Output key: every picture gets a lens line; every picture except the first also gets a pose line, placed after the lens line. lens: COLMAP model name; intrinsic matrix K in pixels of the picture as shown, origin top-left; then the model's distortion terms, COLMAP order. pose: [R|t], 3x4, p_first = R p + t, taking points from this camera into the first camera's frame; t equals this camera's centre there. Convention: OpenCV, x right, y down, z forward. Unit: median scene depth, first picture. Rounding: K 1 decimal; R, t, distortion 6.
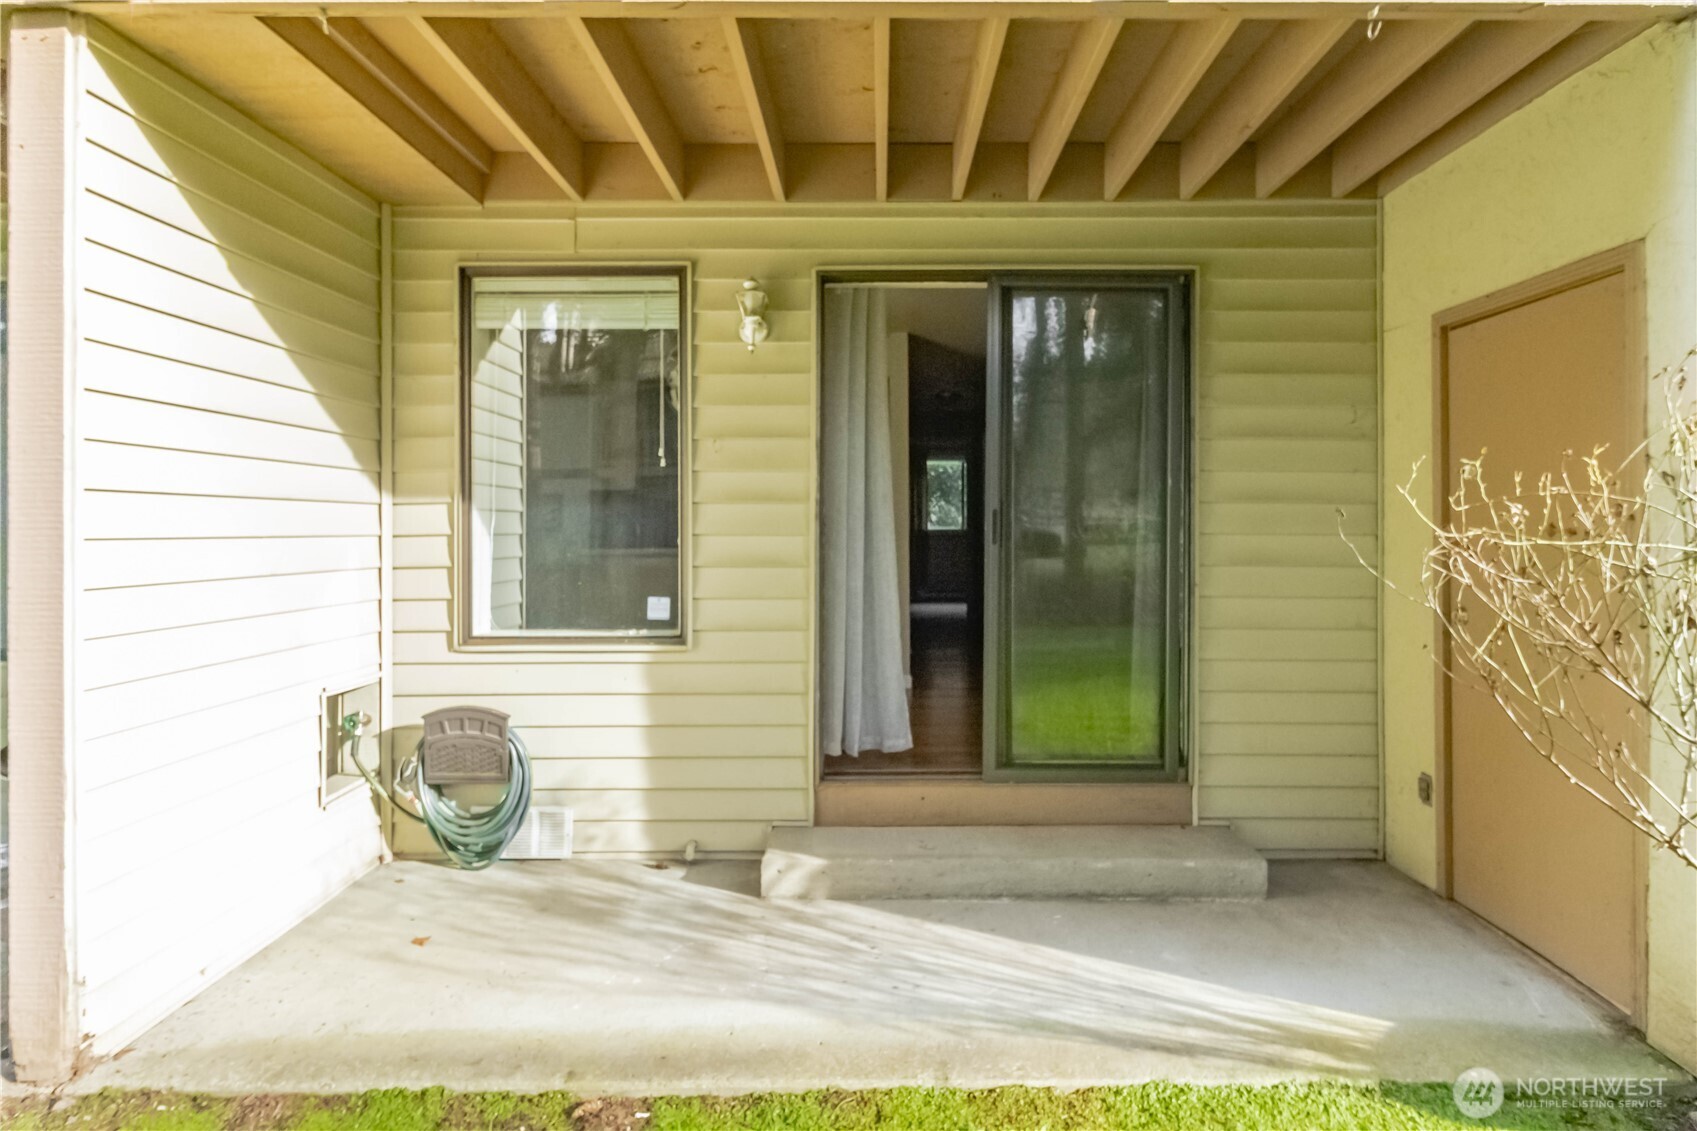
lens RADIAL K [[968.5, 0, 883.0], [0, 968.5, 536.2], [0, 0, 1]] dist [0.001285, 0.000750]
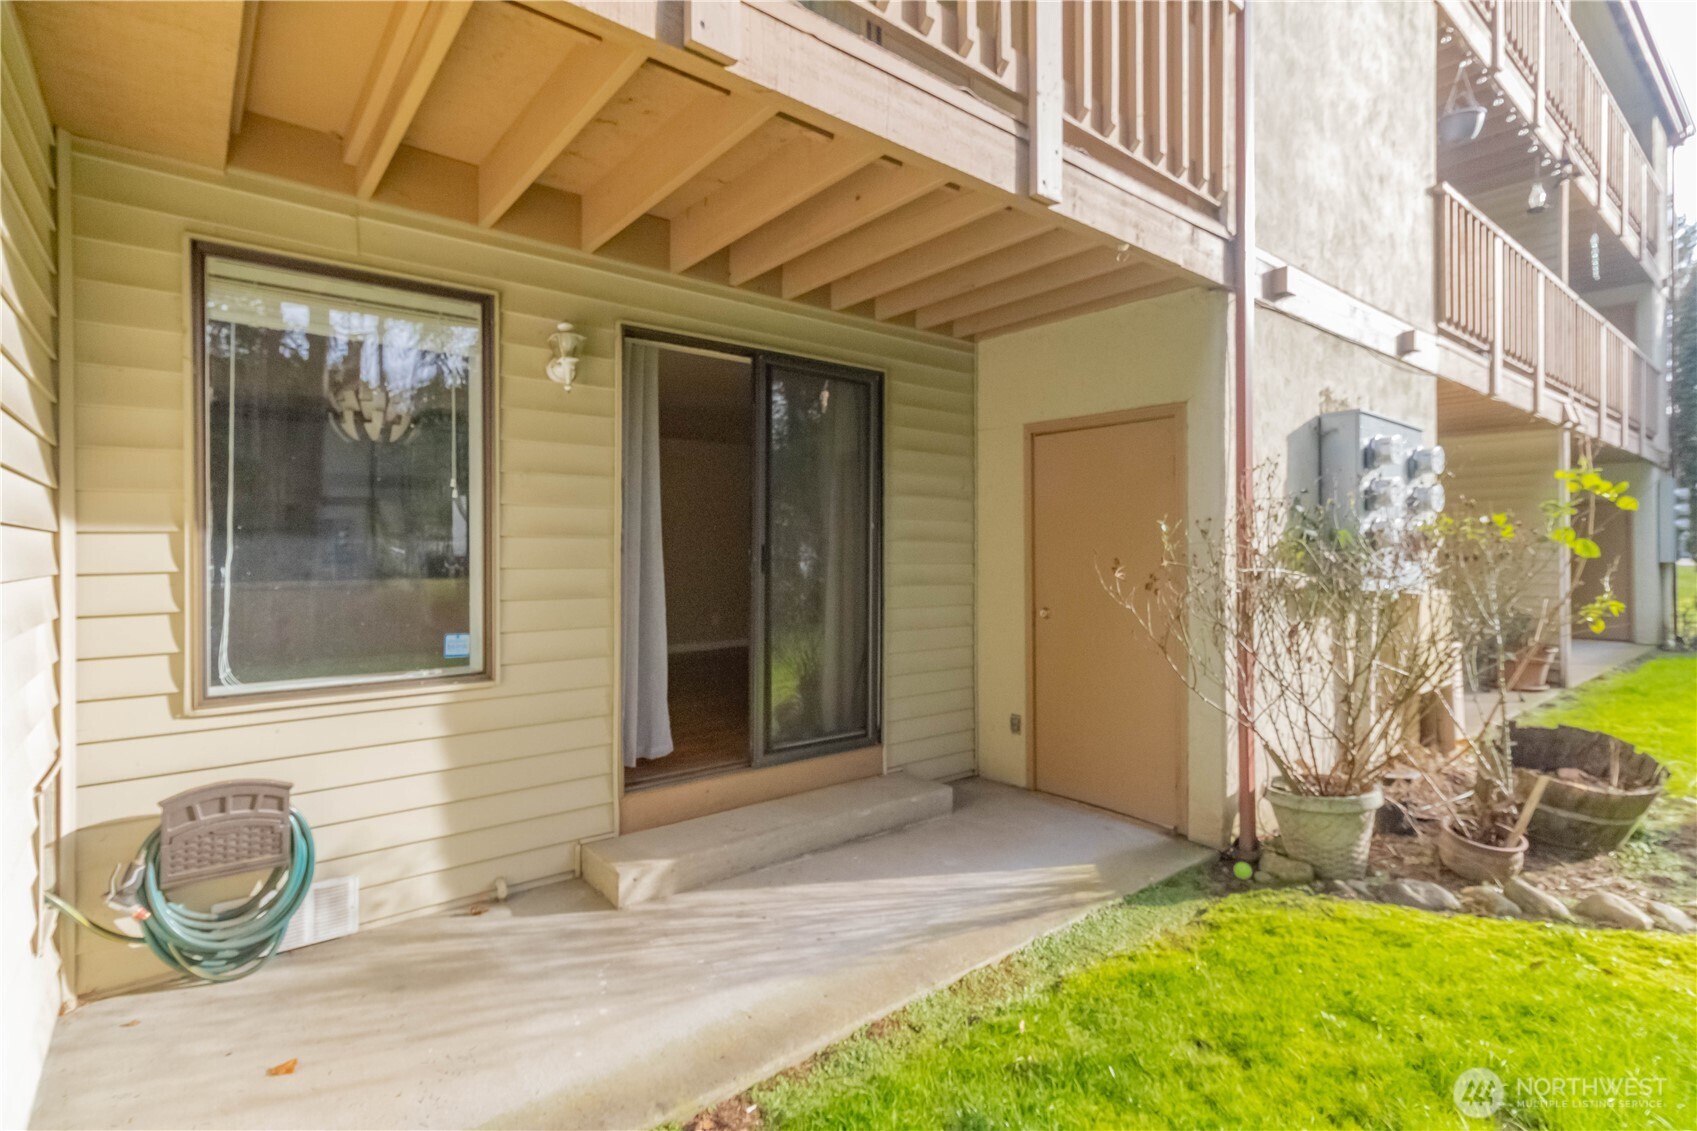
lens RADIAL K [[800.2, 0, 846.4], [0, 800.2, 560.6], [0, 0, 1]] dist [0.009290, -0.002113]
pose [[0.782331, -0.006055, 0.622833, -0.444466], [0.005989, 0.999980, 0.002198, -0.009441], [-0.622834, 0.002011, 0.782351, 0.143472]]
